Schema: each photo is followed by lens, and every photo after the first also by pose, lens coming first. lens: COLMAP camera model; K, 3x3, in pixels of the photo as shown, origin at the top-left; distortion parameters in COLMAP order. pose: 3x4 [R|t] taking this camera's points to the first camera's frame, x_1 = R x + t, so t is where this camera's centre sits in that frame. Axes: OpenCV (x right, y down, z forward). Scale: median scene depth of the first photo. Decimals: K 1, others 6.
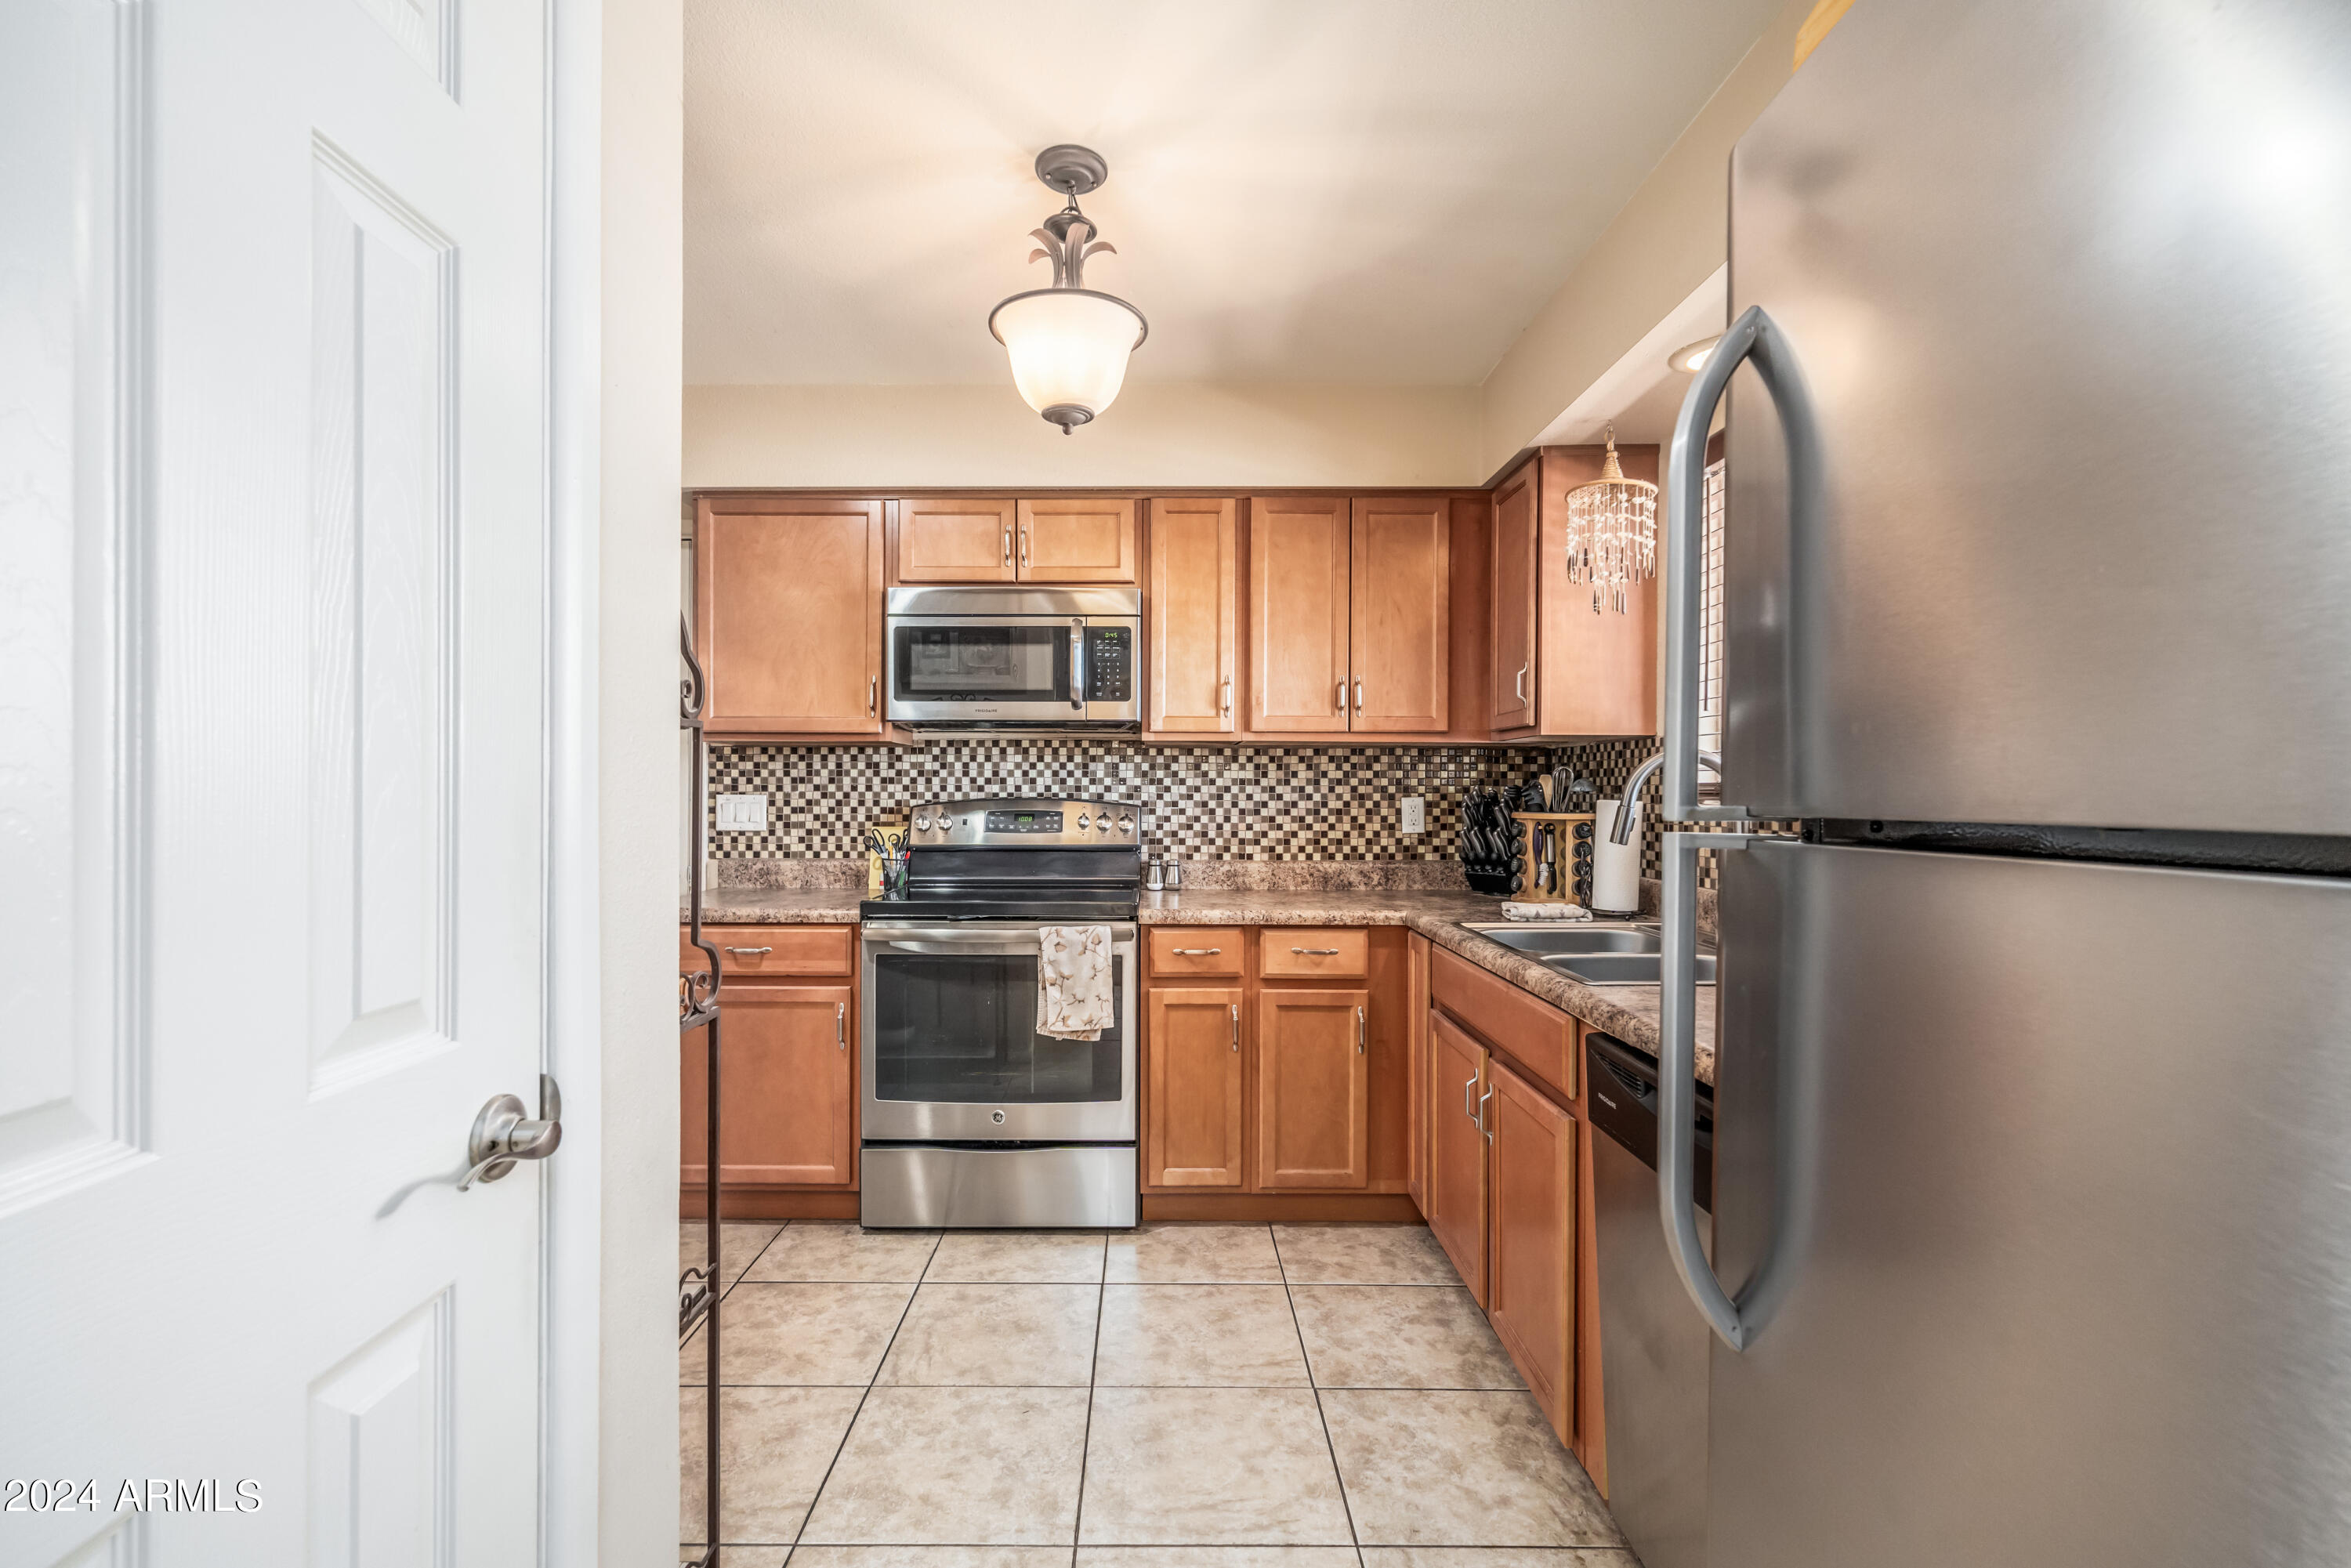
lens RADIAL K [[1055.0, 0, 1149.2], [0, 1055.0, 791.2], [0, 0, 1]] dist [0.001388, 0.001101]
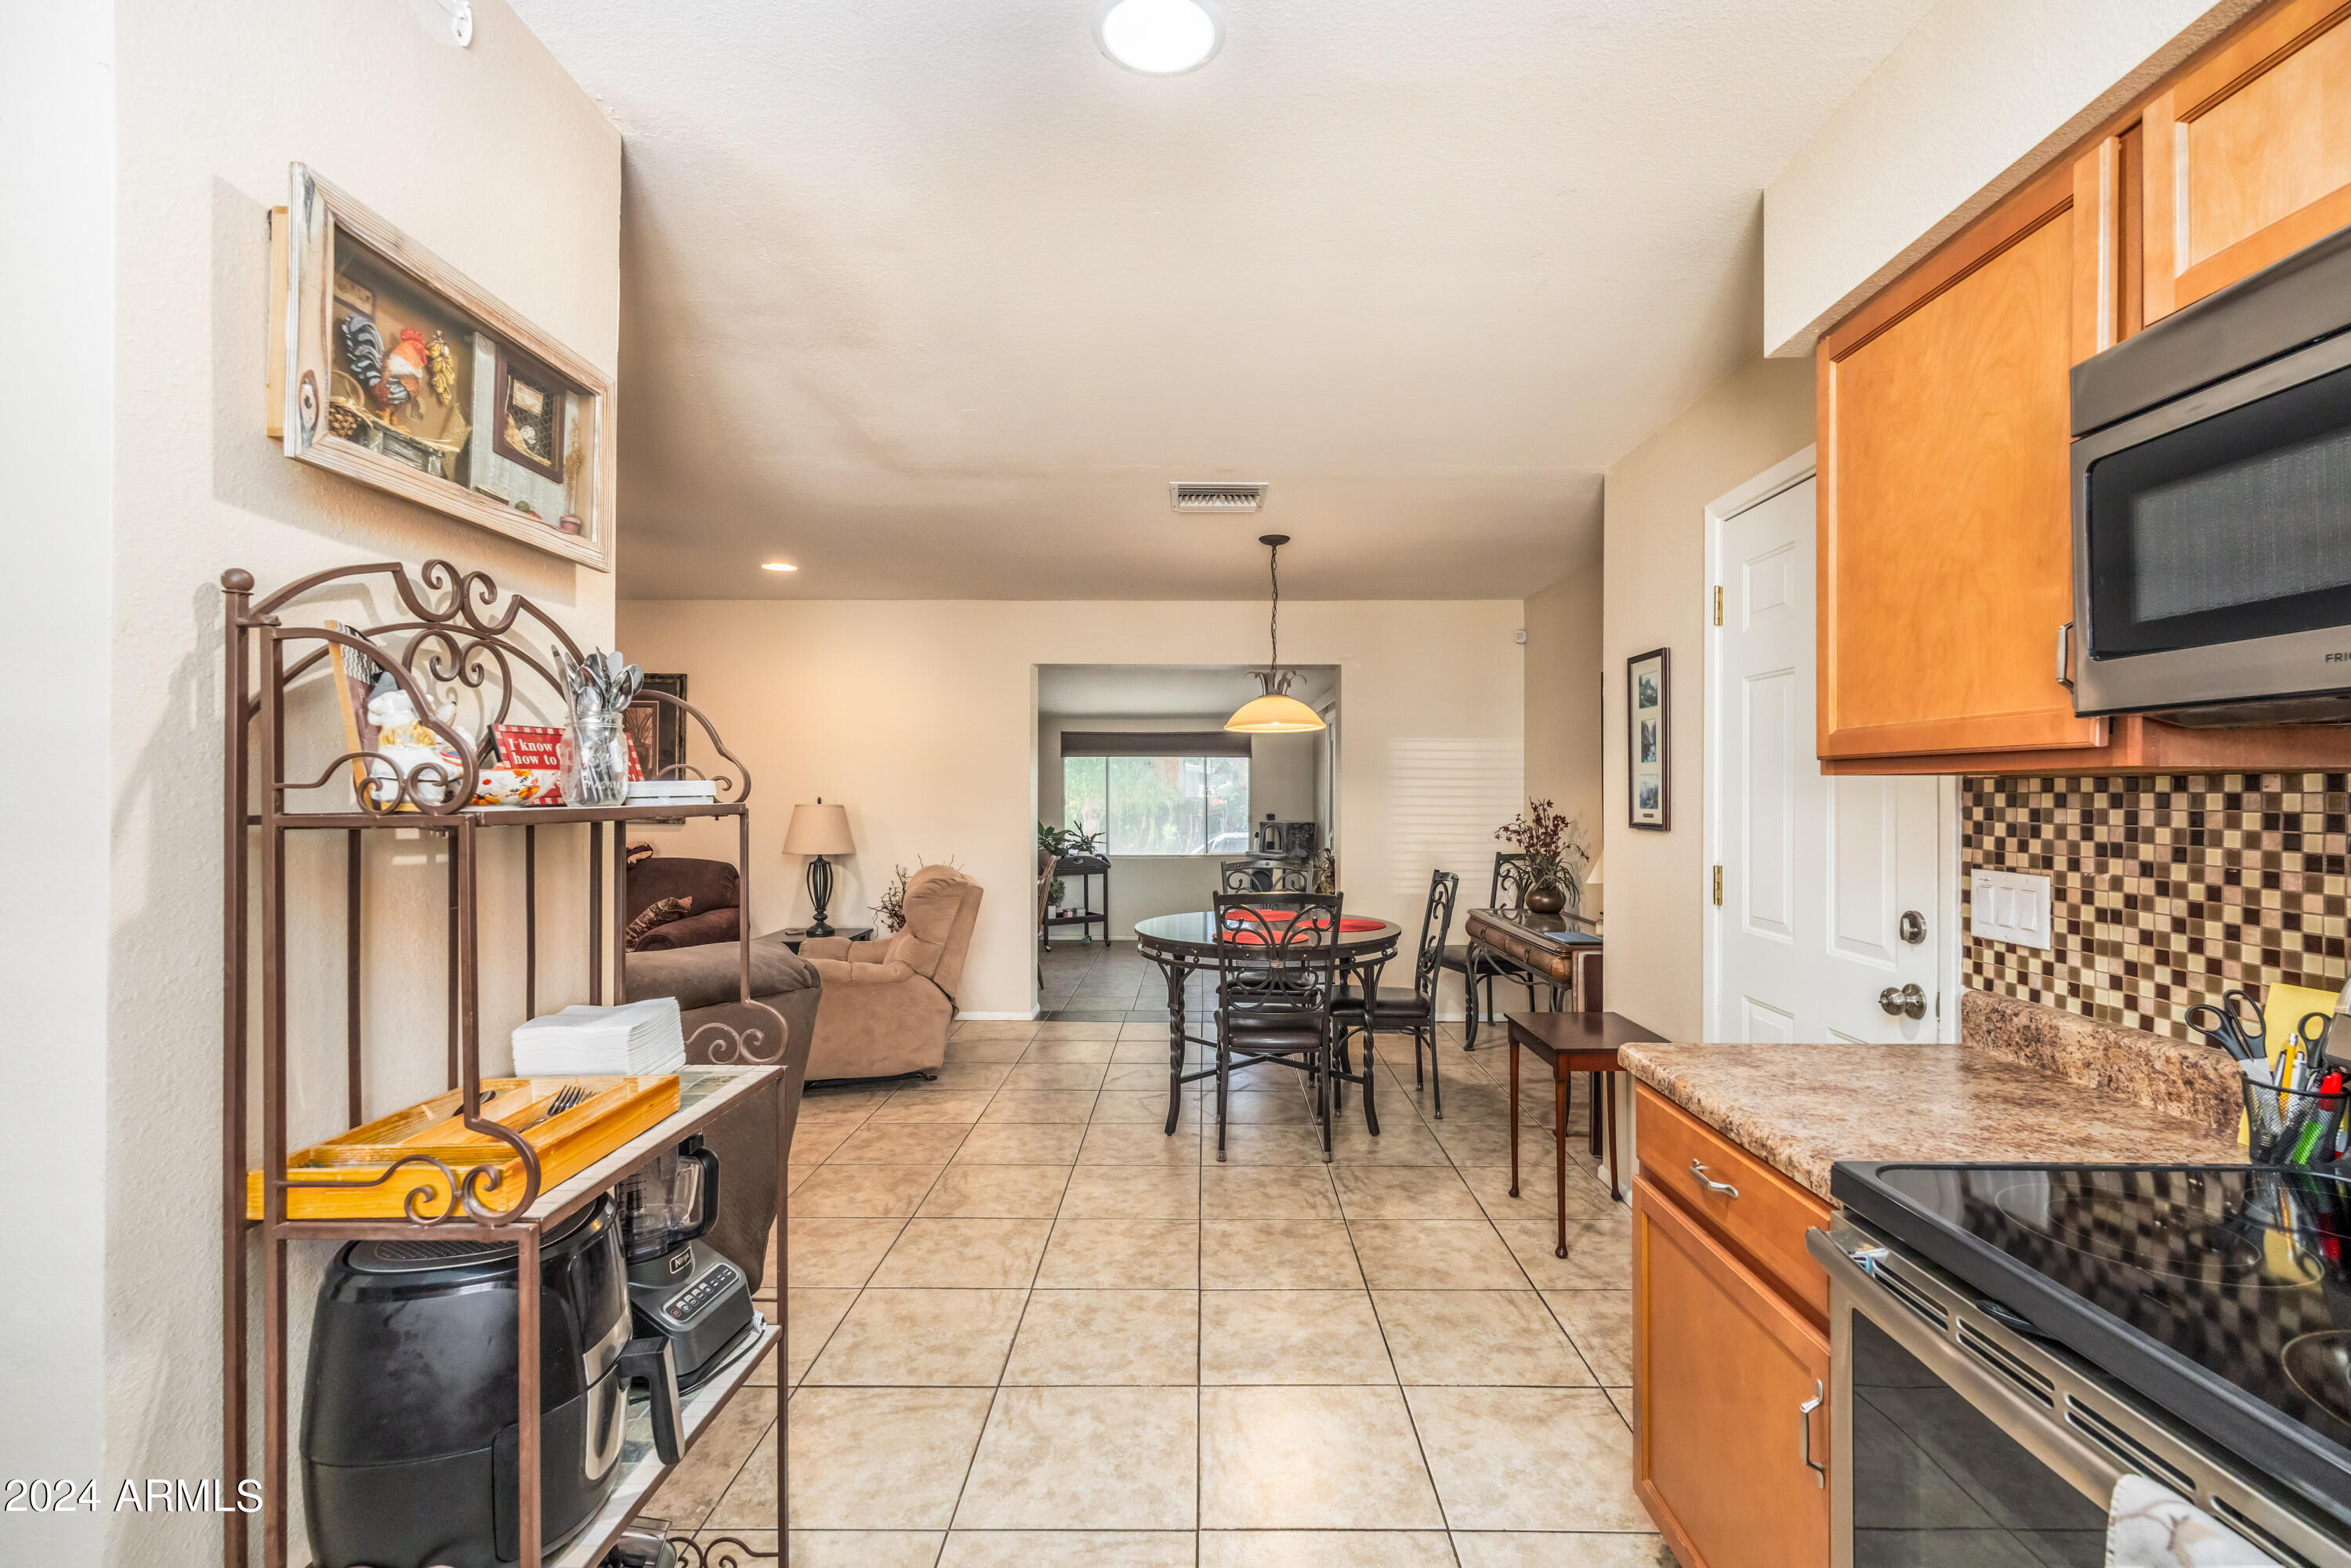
lens RADIAL K [[1055.0, 0, 1149.2], [0, 1055.0, 791.2], [0, 0, 1]] dist [0.001388, 0.001101]
pose [[-0.029192, -0.000867, -0.999573, 0.133805], [-0.000215, 1.000000, -0.000862, -0.035118], [0.999574, 0.000189, -0.029192, 0.600670]]
